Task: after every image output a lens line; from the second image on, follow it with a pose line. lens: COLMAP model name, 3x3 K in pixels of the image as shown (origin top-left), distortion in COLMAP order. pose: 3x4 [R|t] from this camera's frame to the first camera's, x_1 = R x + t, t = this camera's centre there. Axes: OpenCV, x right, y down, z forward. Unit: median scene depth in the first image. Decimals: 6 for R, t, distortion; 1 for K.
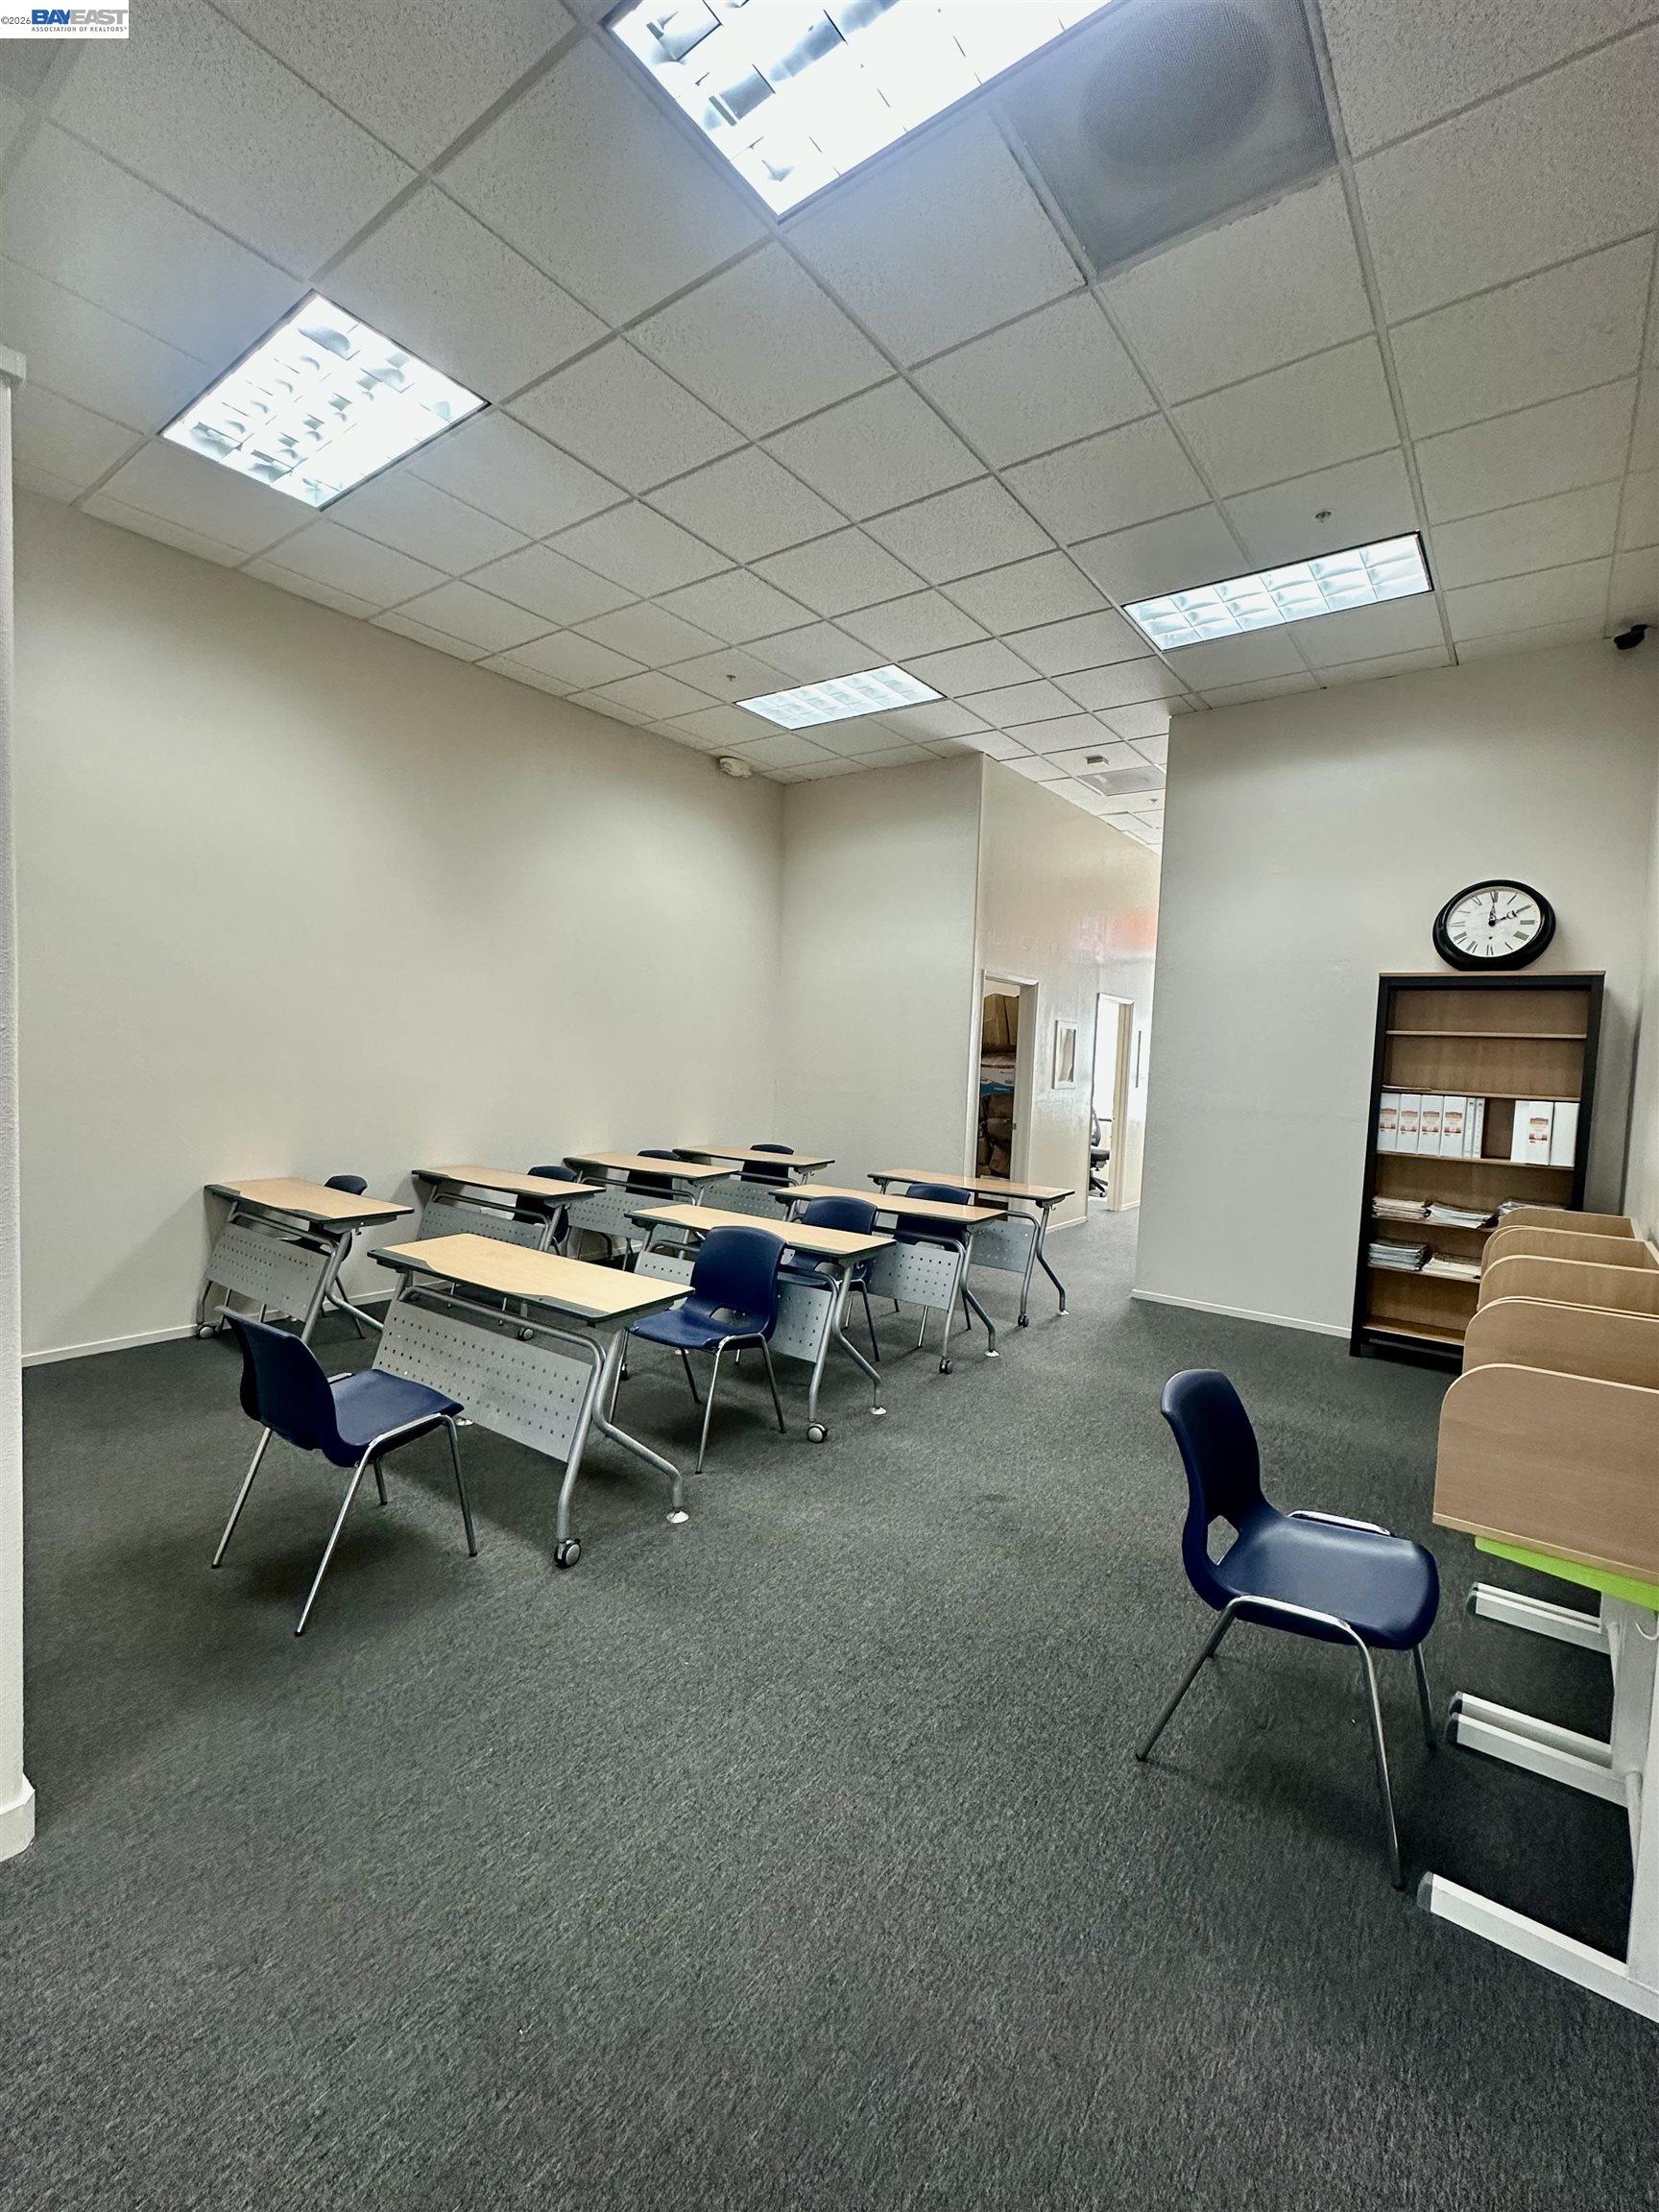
lens RADIAL K [[964.9, 0, 829.5], [0, 964.9, 1106.0], [0, 0, 1]] dist [0.004789, 0.000226]
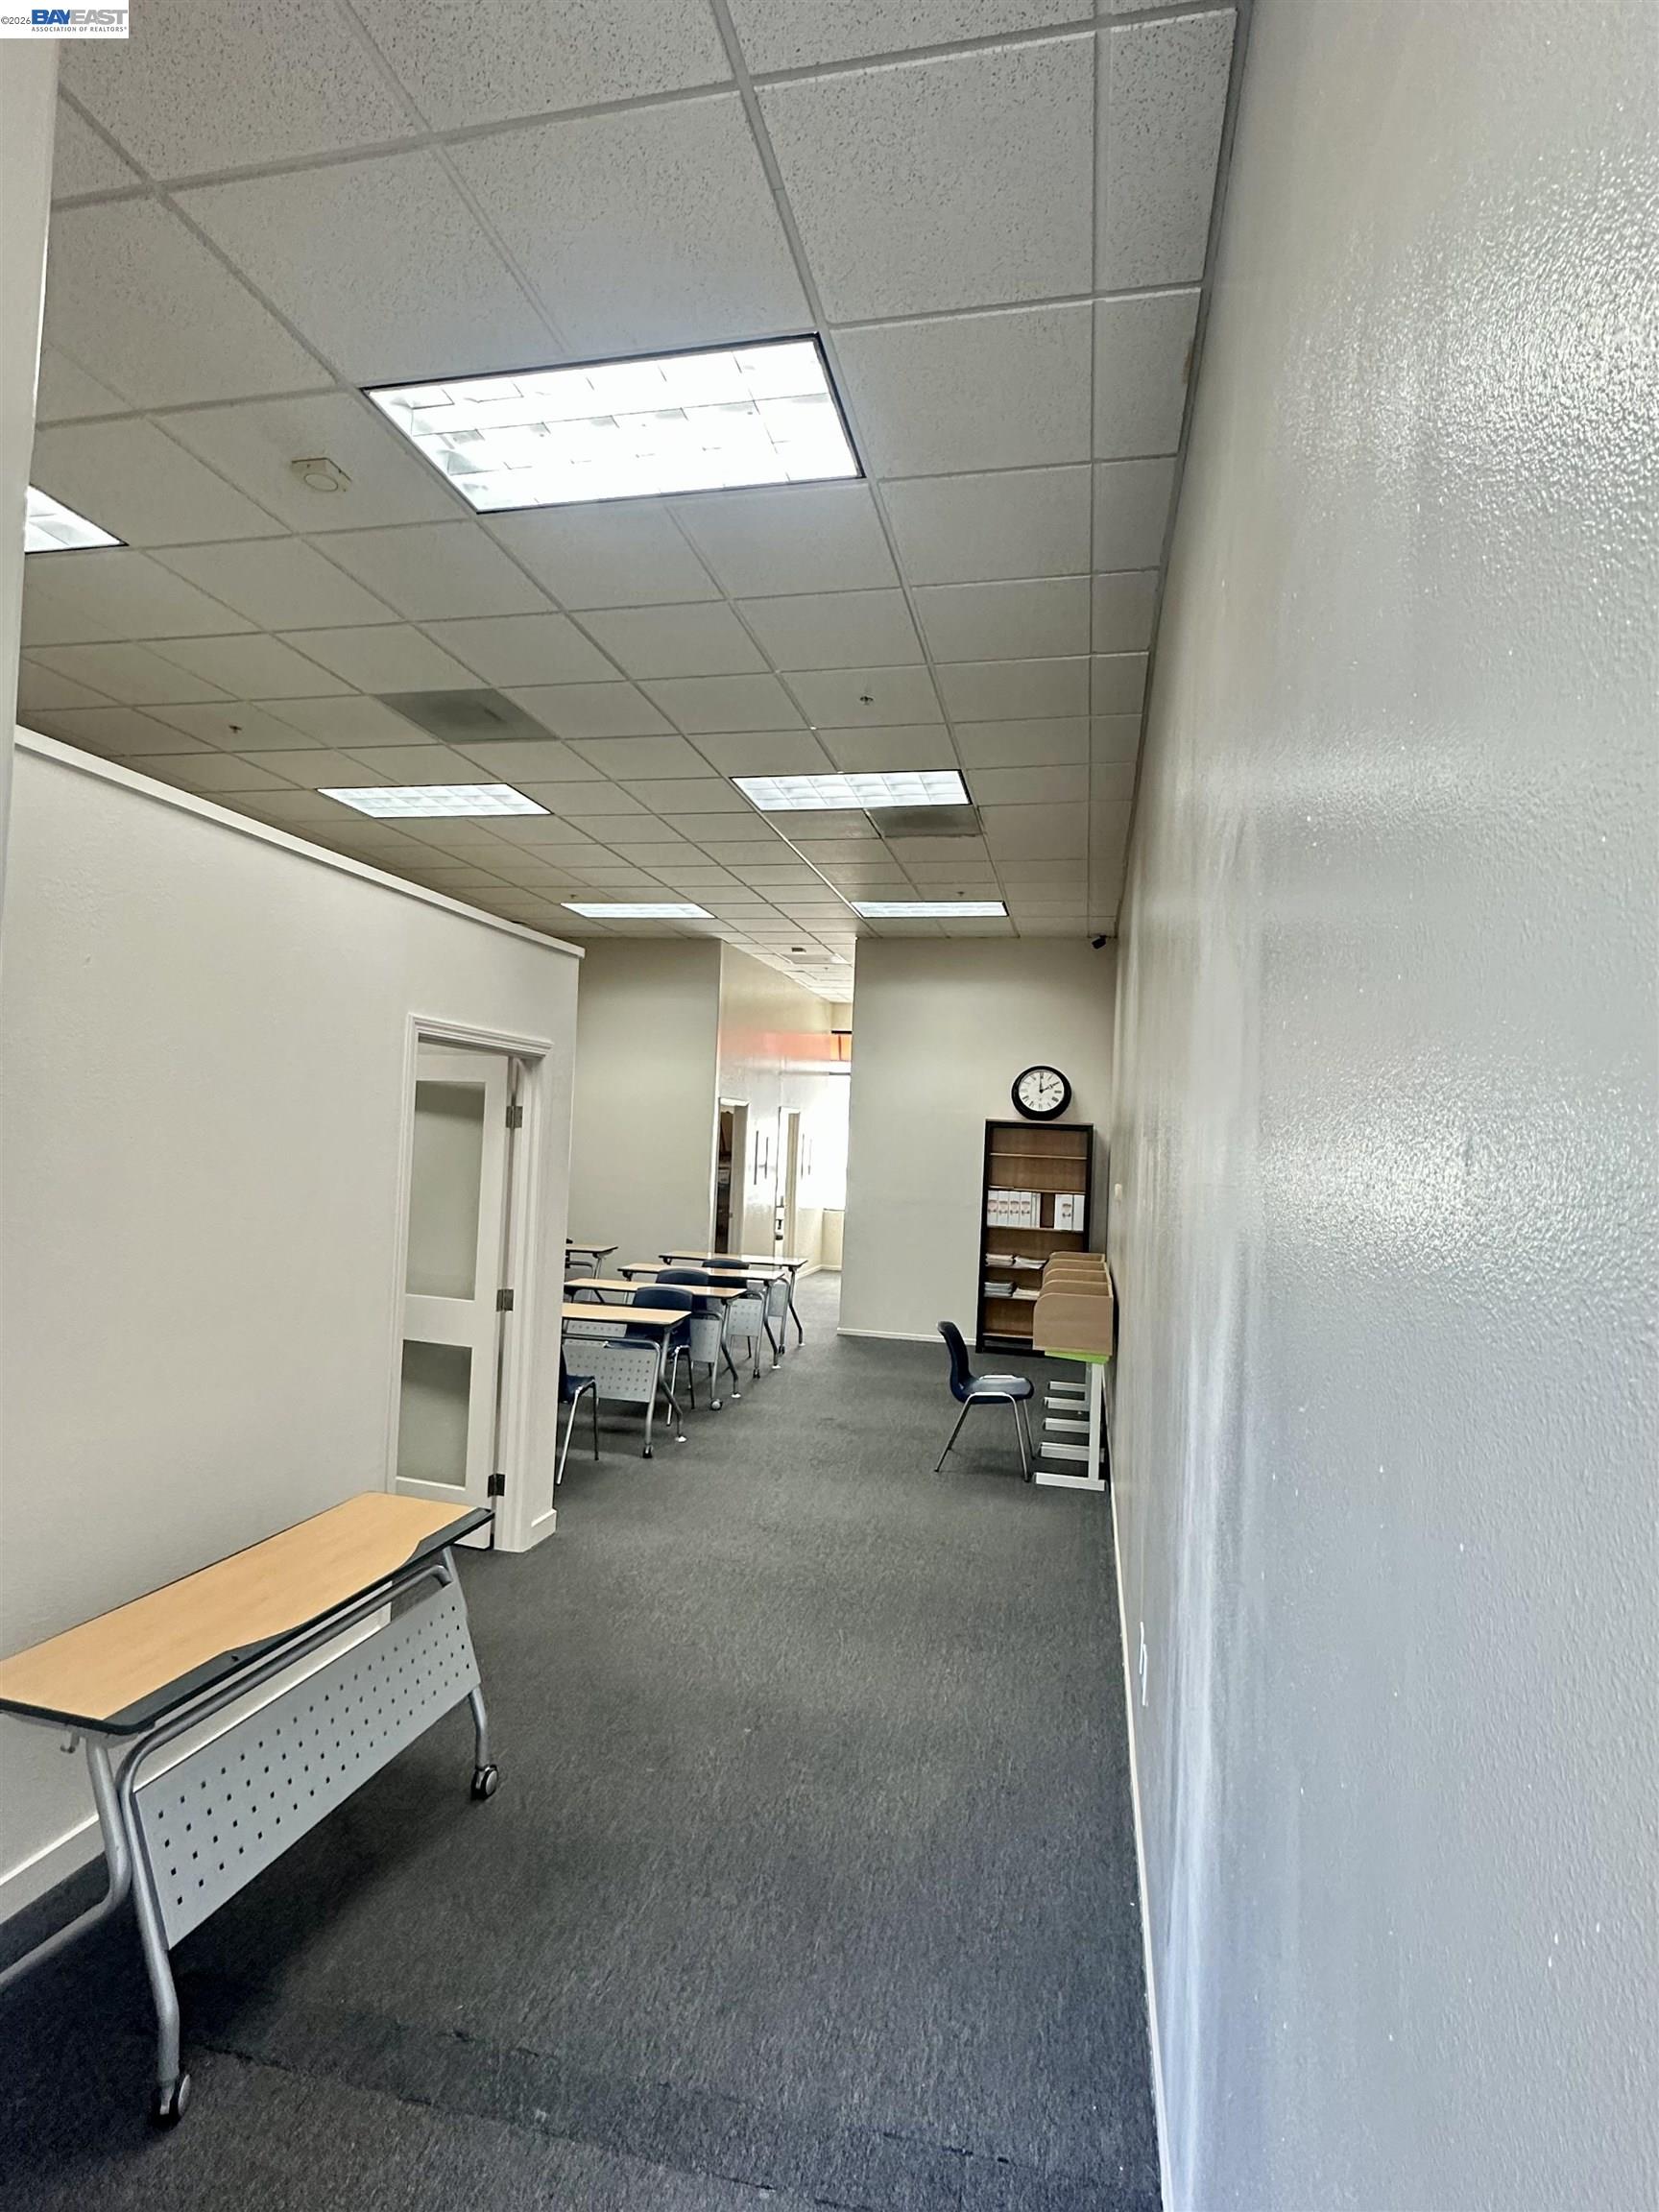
lens RADIAL K [[1153.5, 0, 823.4], [0, 1153.5, 1109.4], [0, 0, 1]] dist [0.001657, -0.000707]
pose [[0.915178, 0.007944, 0.402973, -0.492701], [0.017493, 0.998081, -0.059401, -0.040256], [-0.402671, 0.061412, 0.913282, -0.711653]]
